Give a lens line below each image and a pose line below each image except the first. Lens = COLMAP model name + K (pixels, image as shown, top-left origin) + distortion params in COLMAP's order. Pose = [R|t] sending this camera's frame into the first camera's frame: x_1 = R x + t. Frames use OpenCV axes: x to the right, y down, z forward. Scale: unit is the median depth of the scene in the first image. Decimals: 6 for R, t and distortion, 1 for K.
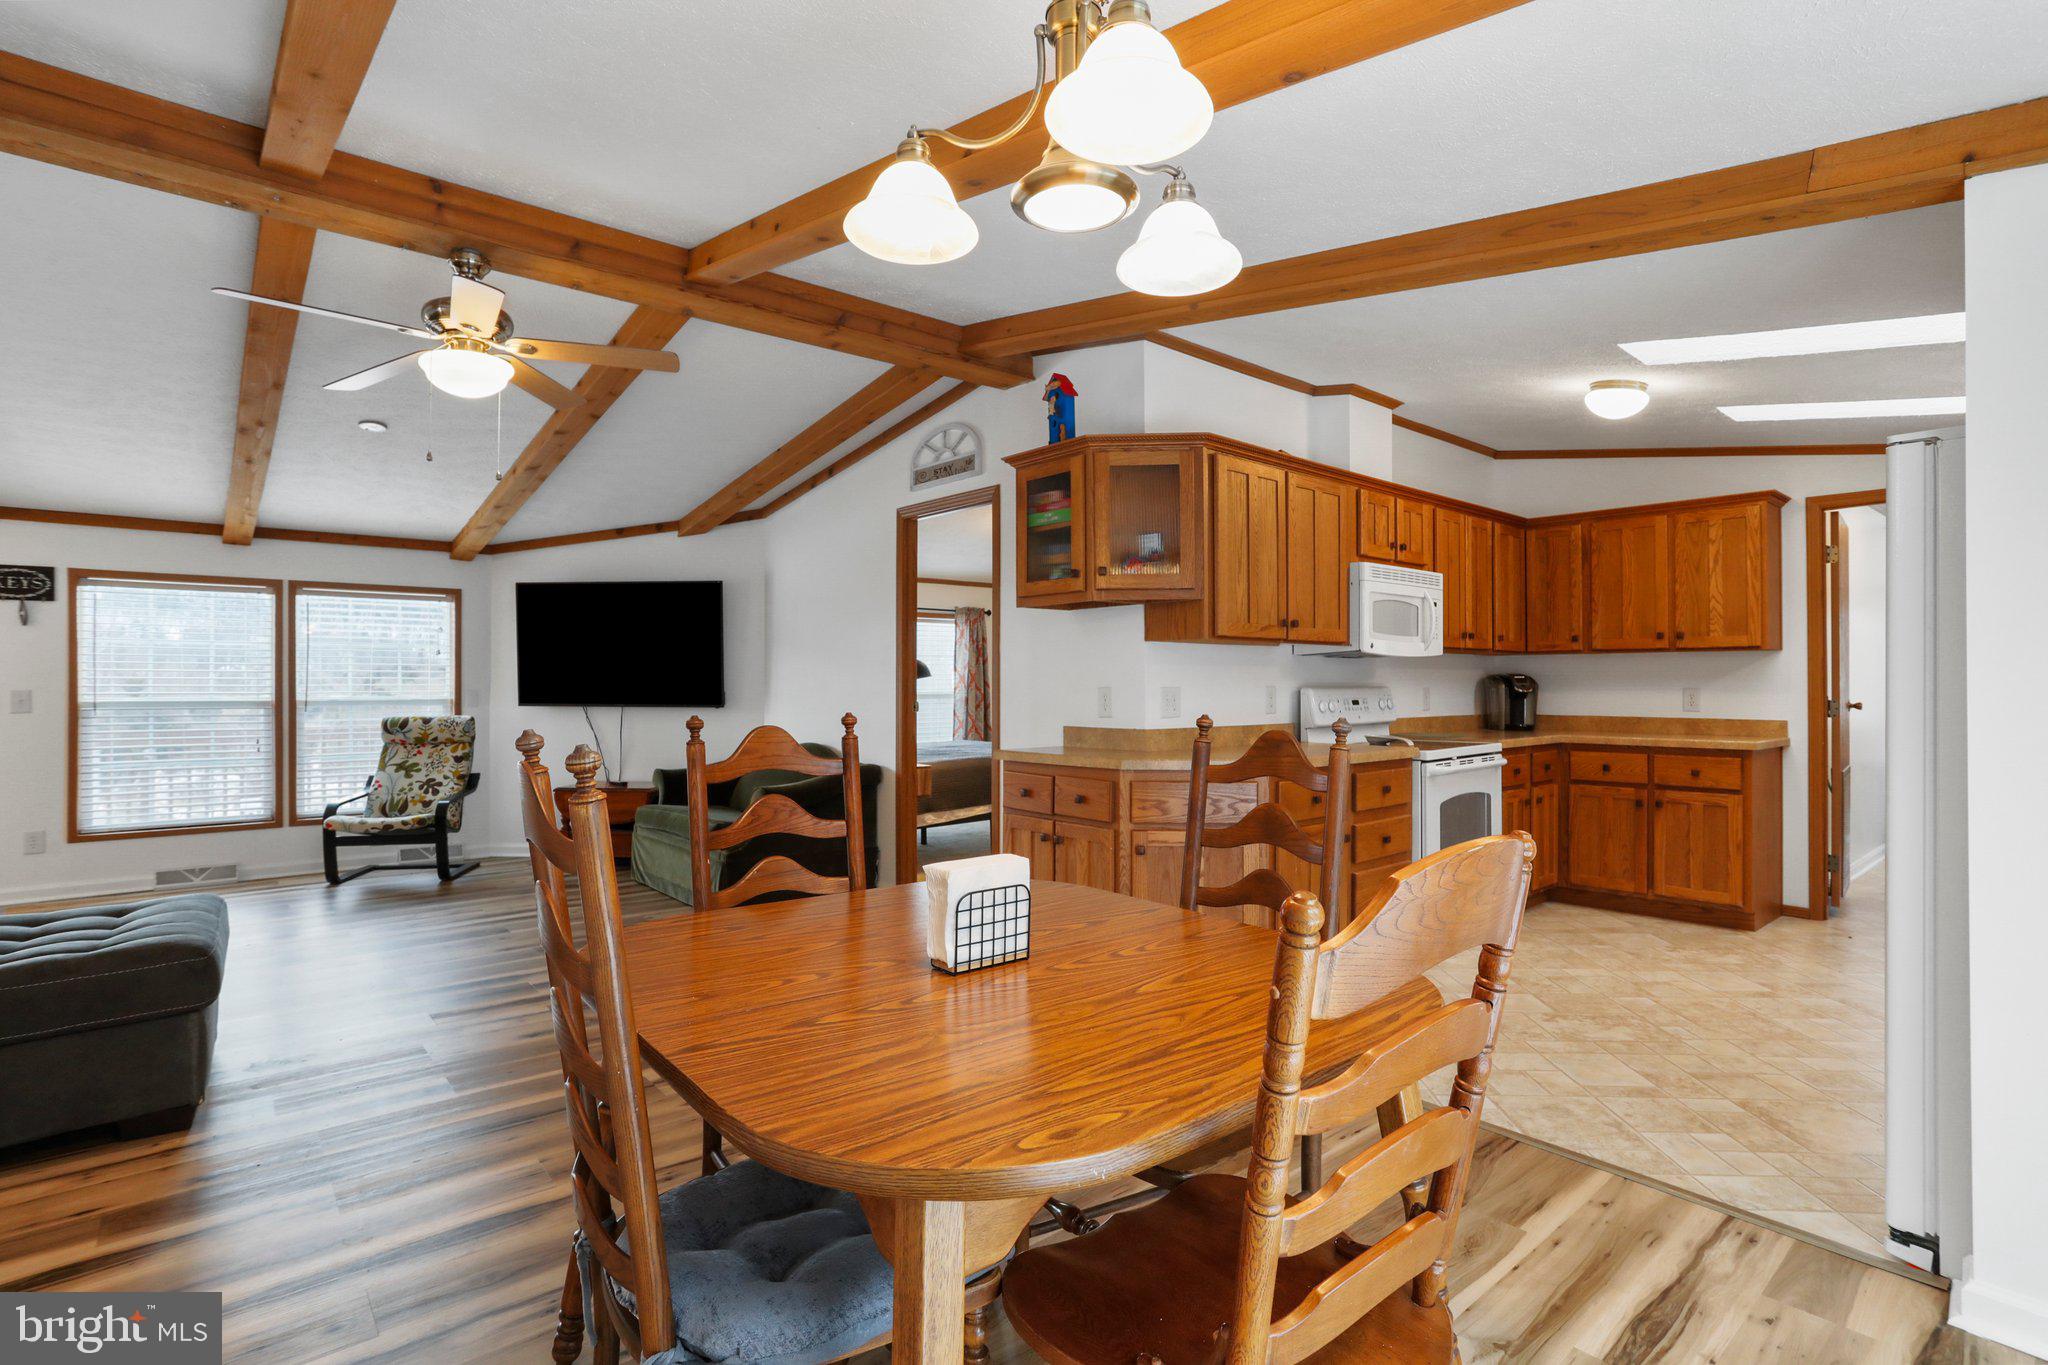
lens RADIAL K [[981.2, 0, 1024.0], [0, 981.2, 682.5], [0, 0, 1]] dist [-0.066717, 0.028632]
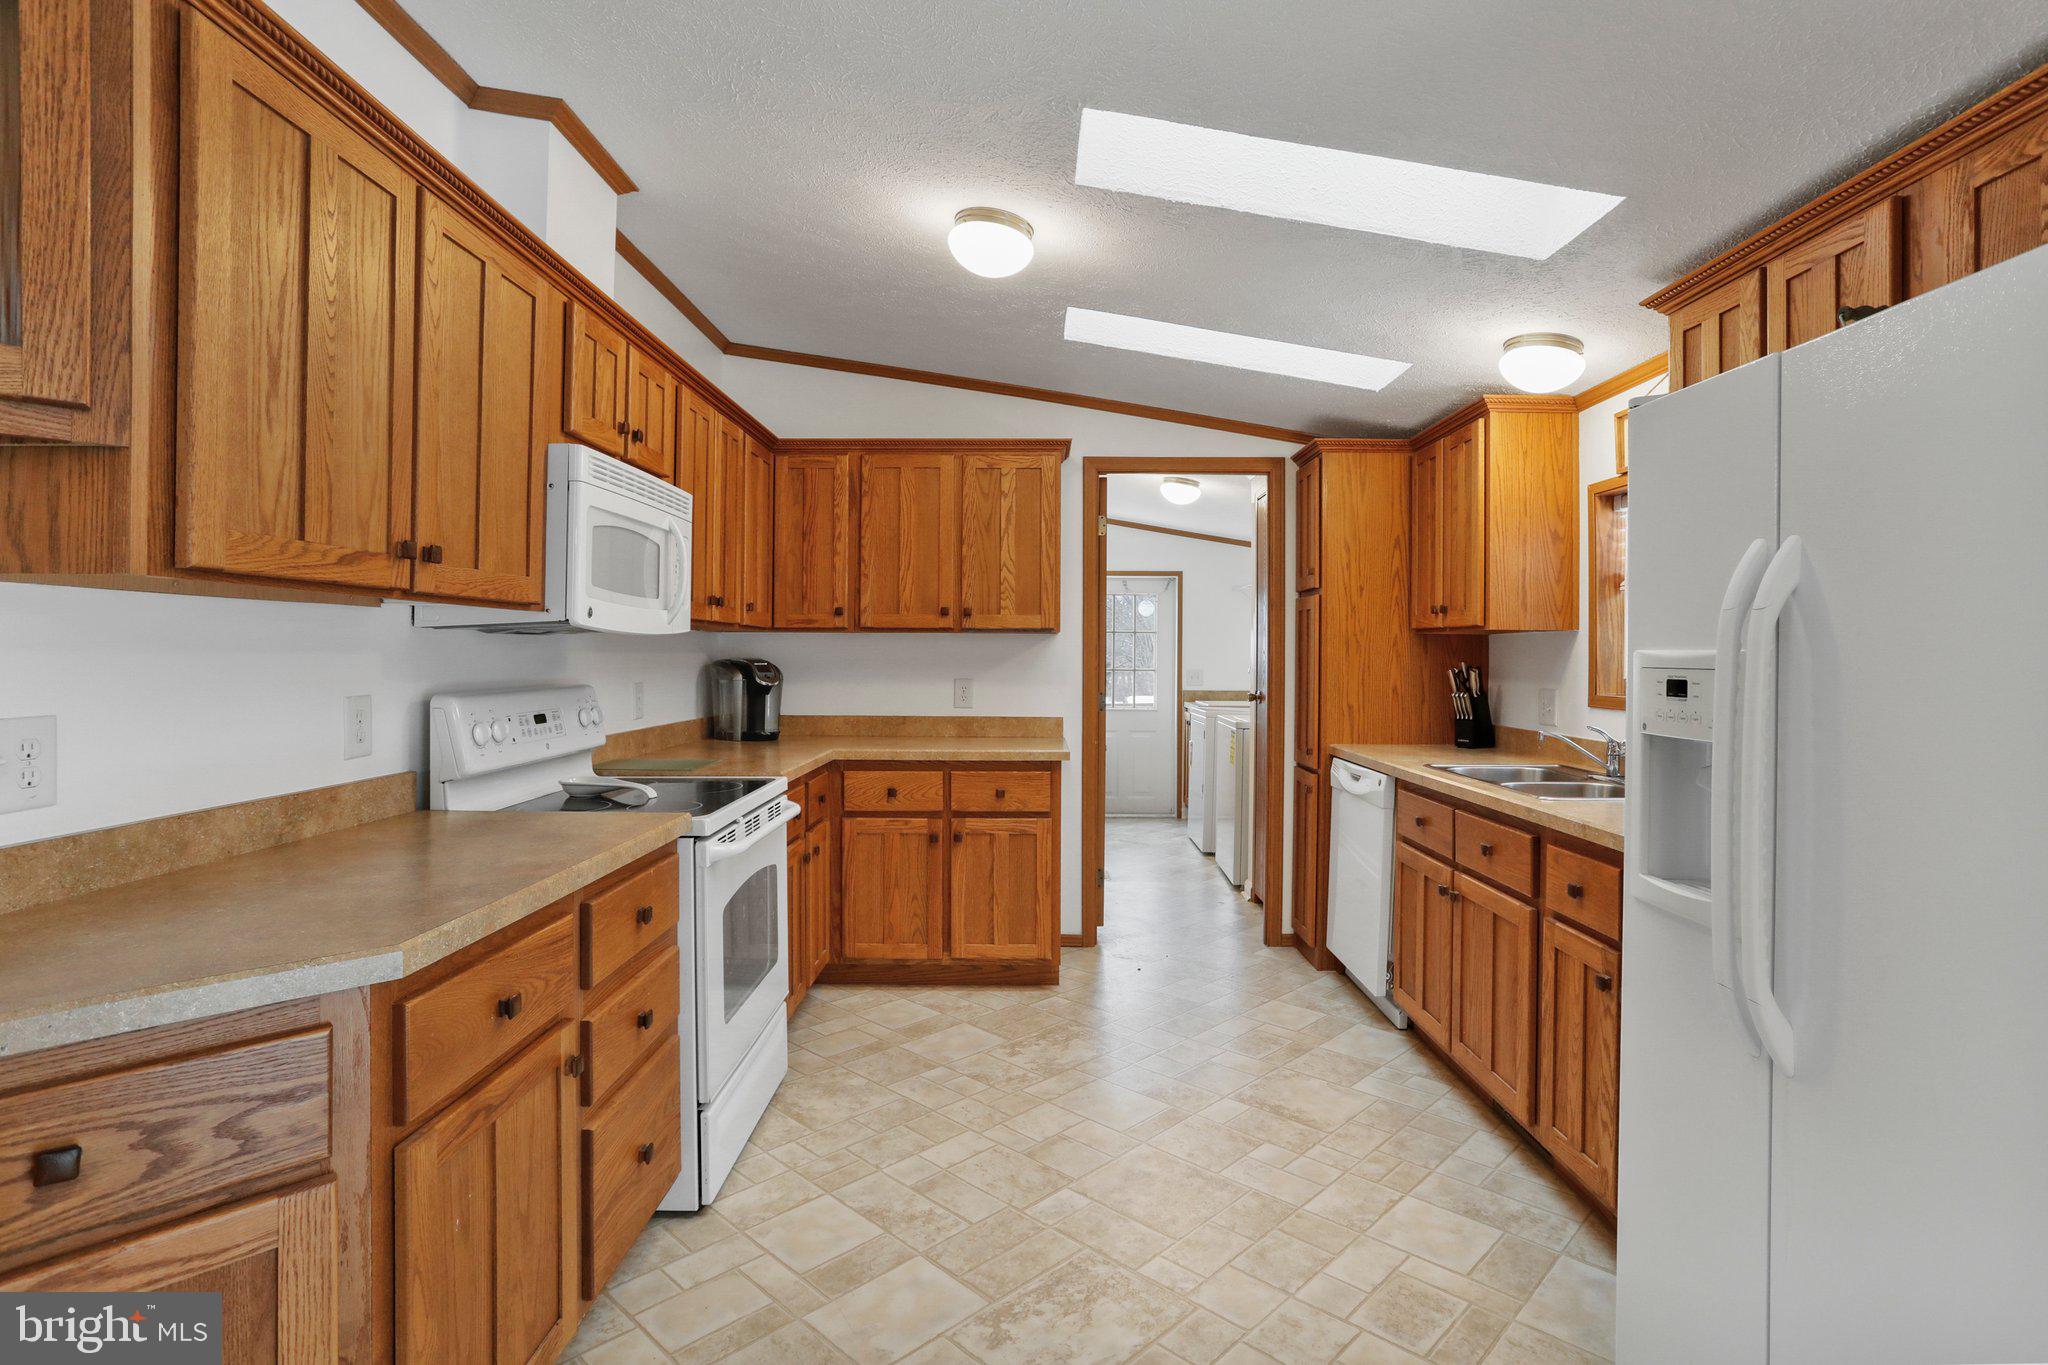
lens RADIAL K [[1013.8, 0, 1031.2], [0, 1013.8, 650.9], [0, 0, 1]] dist [-0.067630, 0.041109]
pose [[0.651641, 0.007288, 0.758492, 0.100965], [-0.006787, 0.999970, -0.003777, -0.015635], [-0.758497, -0.002687, 0.651671, 0.437477]]
